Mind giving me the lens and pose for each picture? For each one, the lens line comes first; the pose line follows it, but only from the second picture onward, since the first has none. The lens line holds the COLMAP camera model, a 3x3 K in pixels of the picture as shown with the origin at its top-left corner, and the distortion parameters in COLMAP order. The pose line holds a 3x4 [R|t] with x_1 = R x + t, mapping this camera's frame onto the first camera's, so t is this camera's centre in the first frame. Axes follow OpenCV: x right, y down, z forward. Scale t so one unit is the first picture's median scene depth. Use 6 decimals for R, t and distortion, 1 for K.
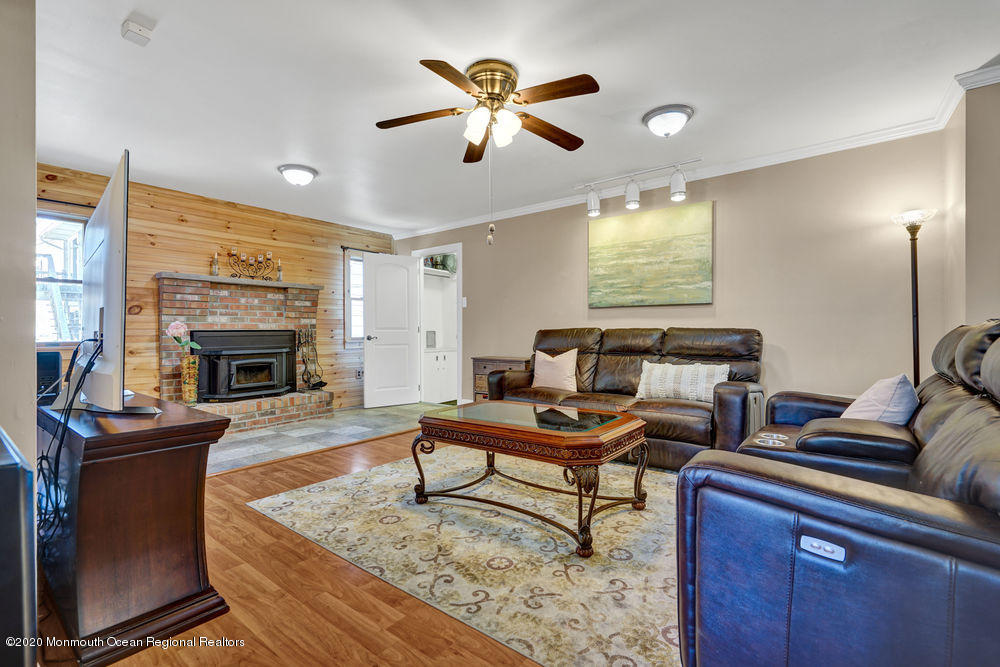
lens RADIAL K [[455.4, 0, 500.0], [0, 455.4, 333.5], [0, 0, 1]] dist [0.002328, 0.000296]
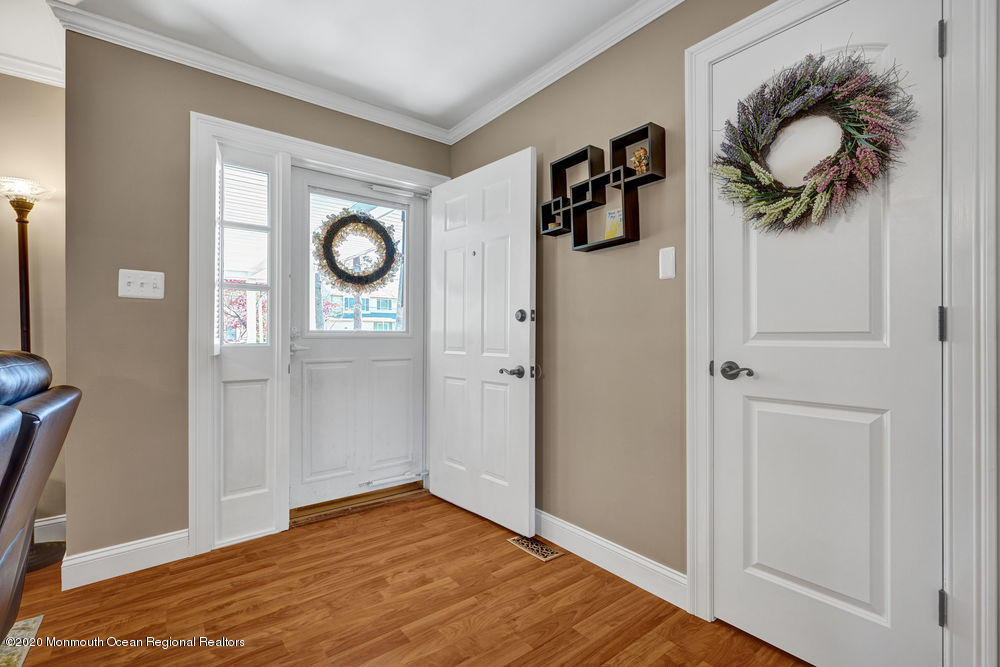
lens RADIAL K [[455.4, 0, 500.0], [0, 455.4, 333.5], [0, 0, 1]] dist [0.002328, 0.000296]
pose [[0.230330, 0.006665, 0.973090, 0.253297], [0.005370, 0.999953, -0.008120, -0.015980], [-0.973098, 0.007096, 0.230283, 0.082306]]
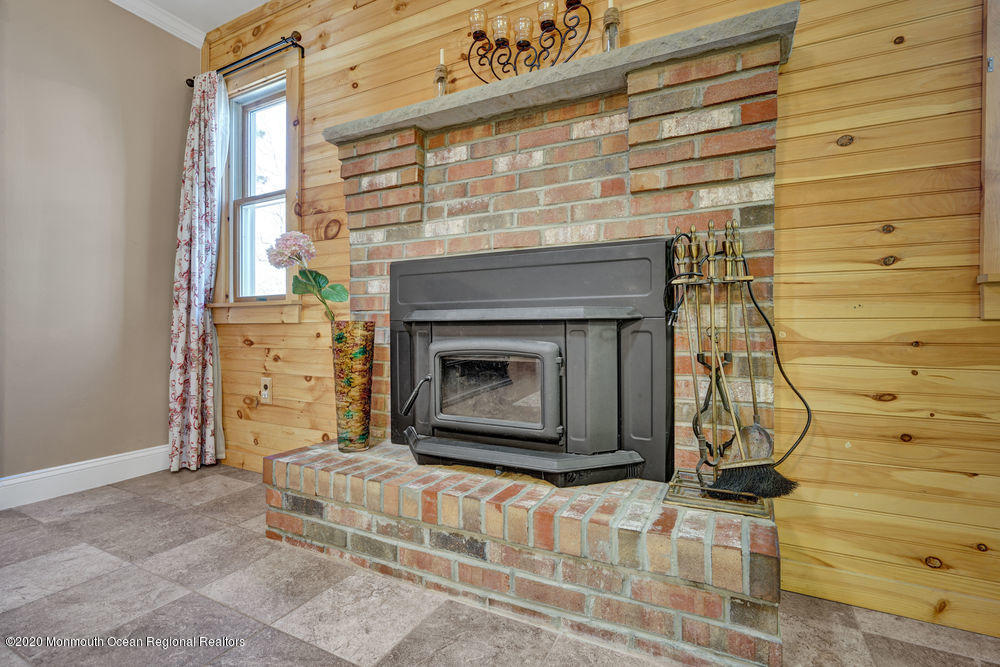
lens RADIAL K [[450.6, 0, 500.0], [0, 450.6, 333.5], [0, 0, 1]] dist [-0.001471, 0.000865]
pose [[0.193229, 0.015406, -0.981033, -0.248927], [-0.007451, 0.999871, 0.014234, 0.048723], [0.981125, 0.004559, 0.193319, 0.970859]]
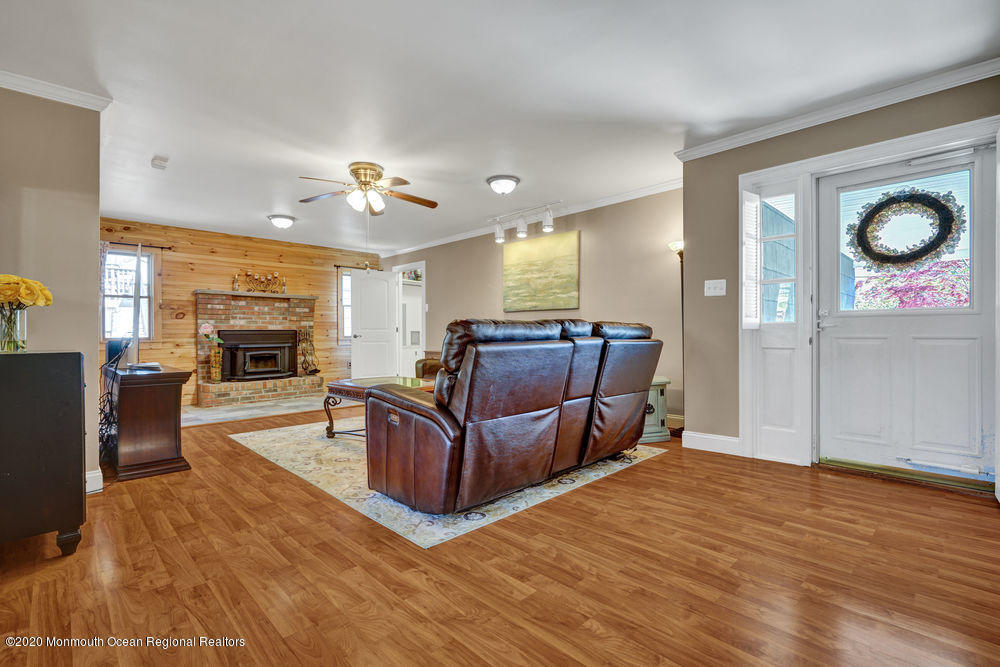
lens RADIAL K [[455.4, 0, 500.0], [0, 455.4, 333.5], [0, 0, 1]] dist [0.002328, 0.000296]
pose [[0.992875, -0.001348, -0.119149, 0.335894], [0.000745, 0.999987, -0.005106, 0.010985], [0.119154, 0.004981, 0.992863, -0.278587]]
